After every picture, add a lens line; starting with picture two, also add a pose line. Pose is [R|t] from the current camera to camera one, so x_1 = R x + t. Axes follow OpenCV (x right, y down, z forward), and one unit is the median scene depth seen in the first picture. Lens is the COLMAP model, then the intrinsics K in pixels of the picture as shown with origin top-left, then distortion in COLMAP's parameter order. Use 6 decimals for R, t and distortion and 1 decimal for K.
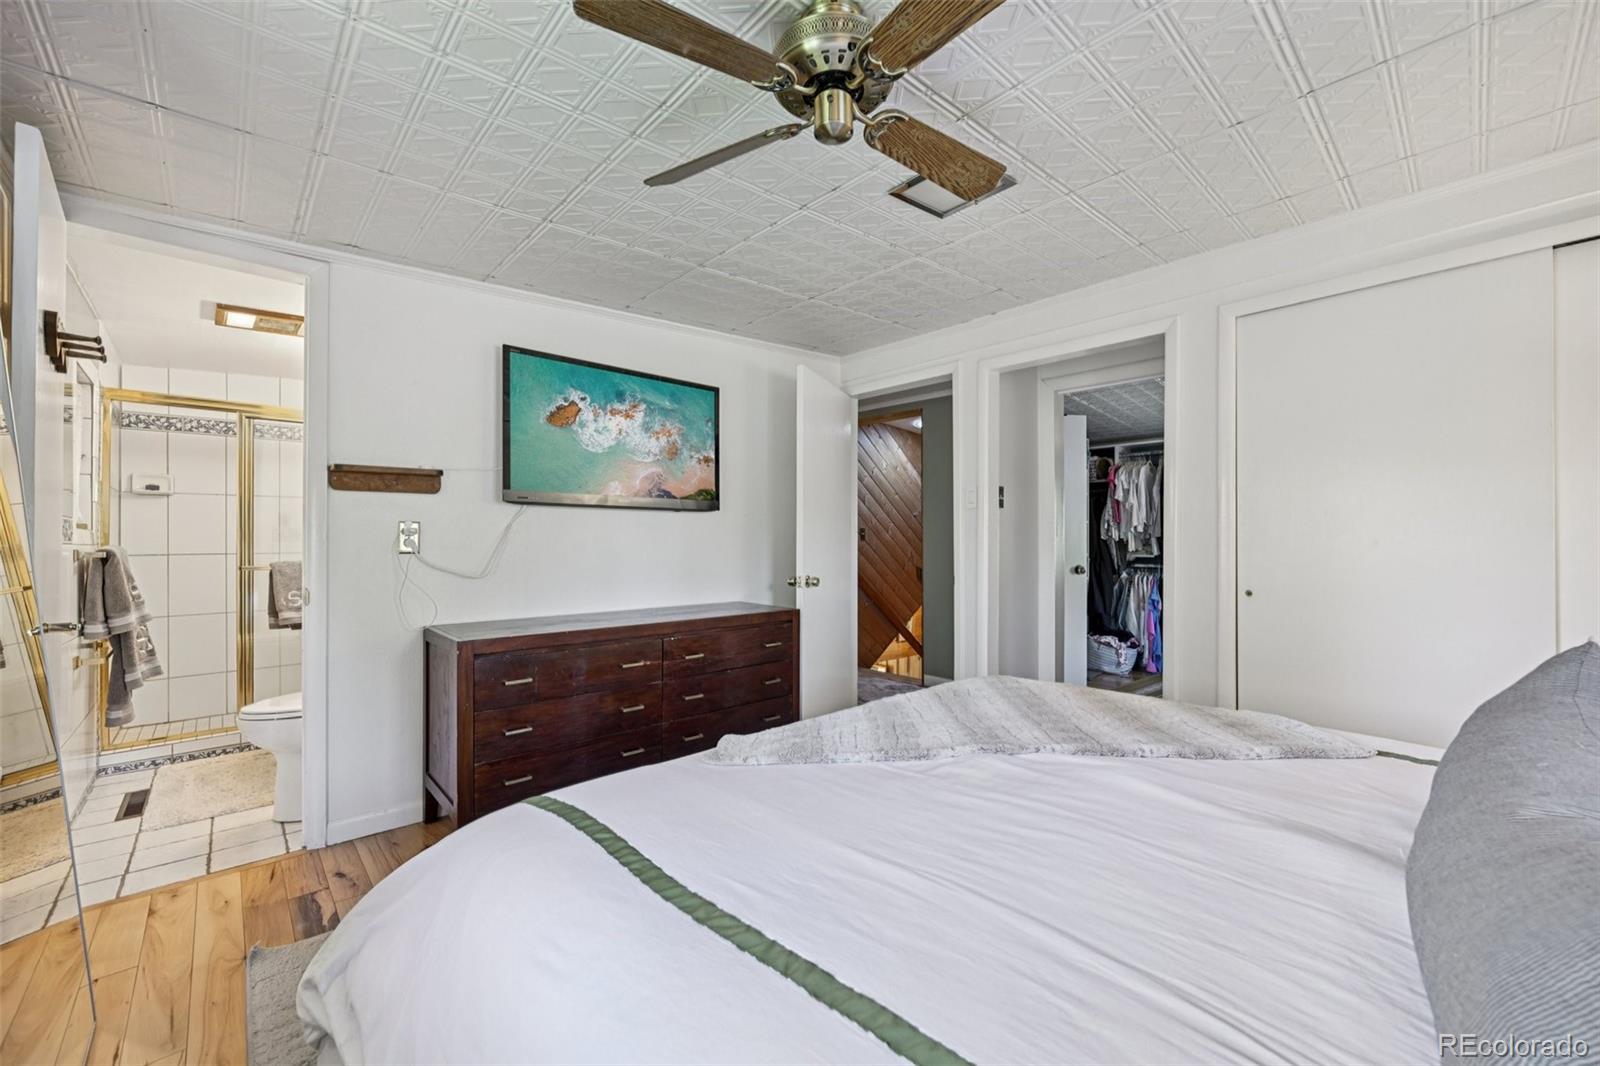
lens RADIAL K [[626.4, 0, 804.6], [0, 626.4, 539.3], [0, 0, 1]] dist [-0.000922, 0.000121]
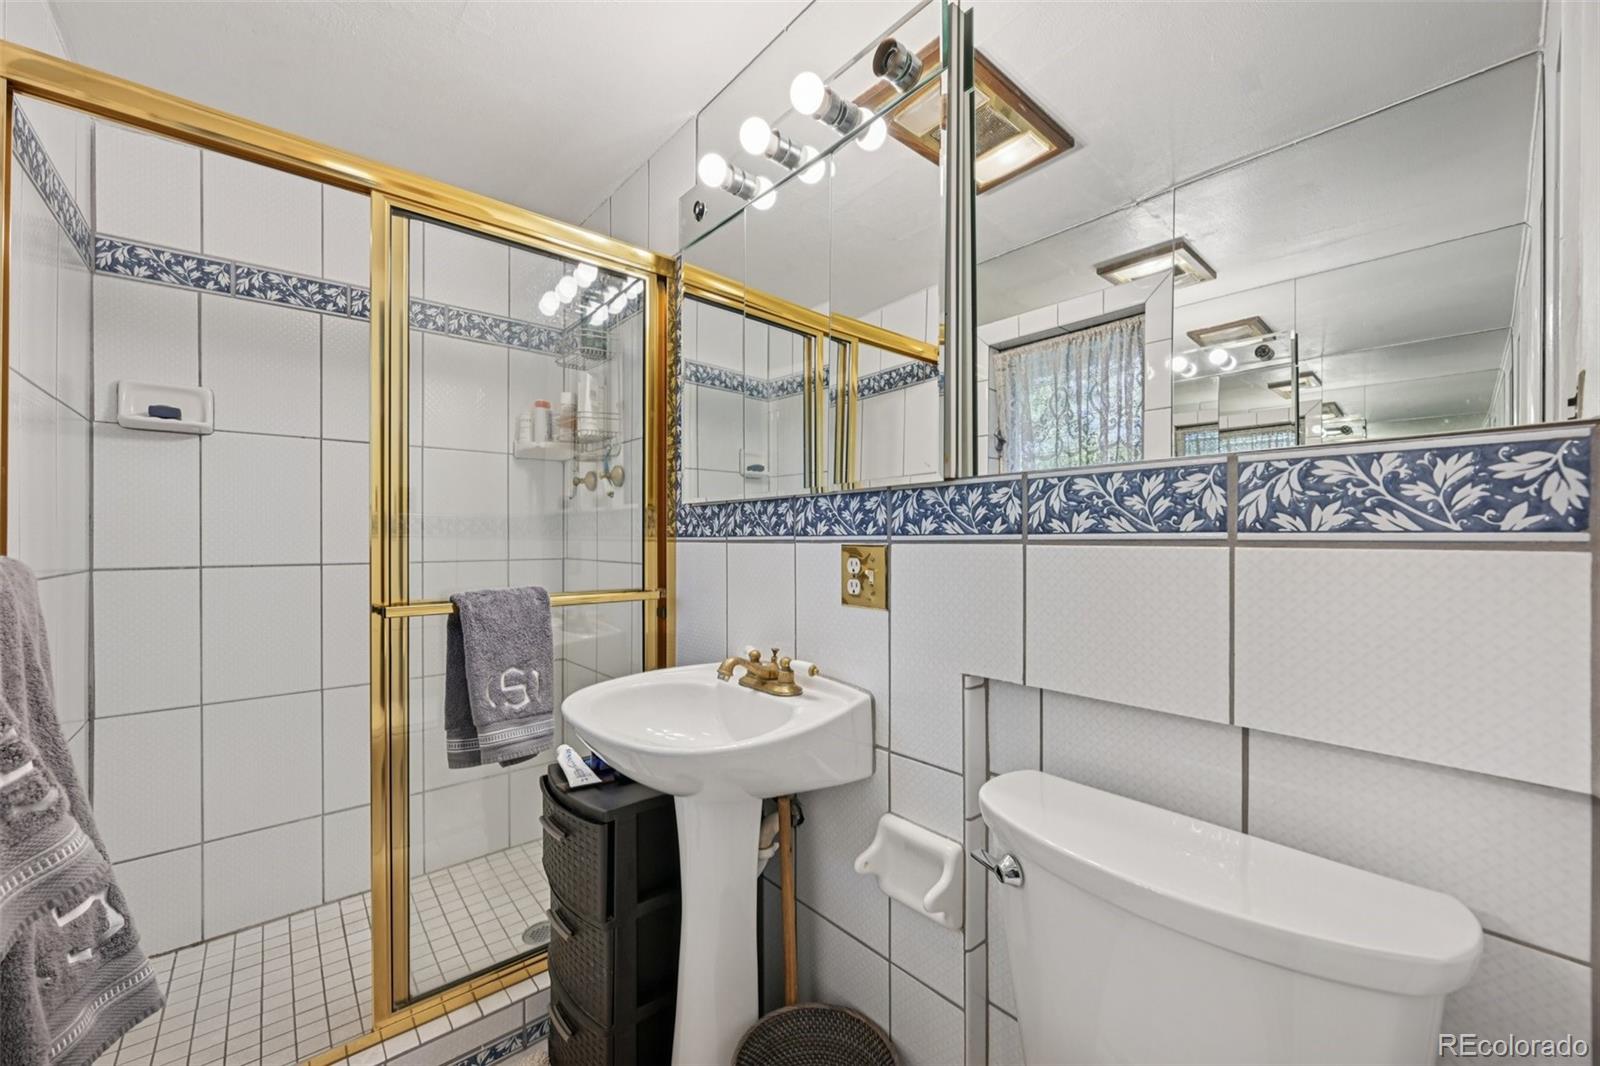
lens RADIAL K [[626.4, 0, 804.6], [0, 626.4, 539.3], [0, 0, 1]] dist [-0.000922, 0.000121]
pose [[0.999003, 0.002353, -0.044571, -0.585129], [-0.002209, 0.999992, 0.003287, 0.002225], [0.044579, -0.003185, 0.999001, 0.591721]]
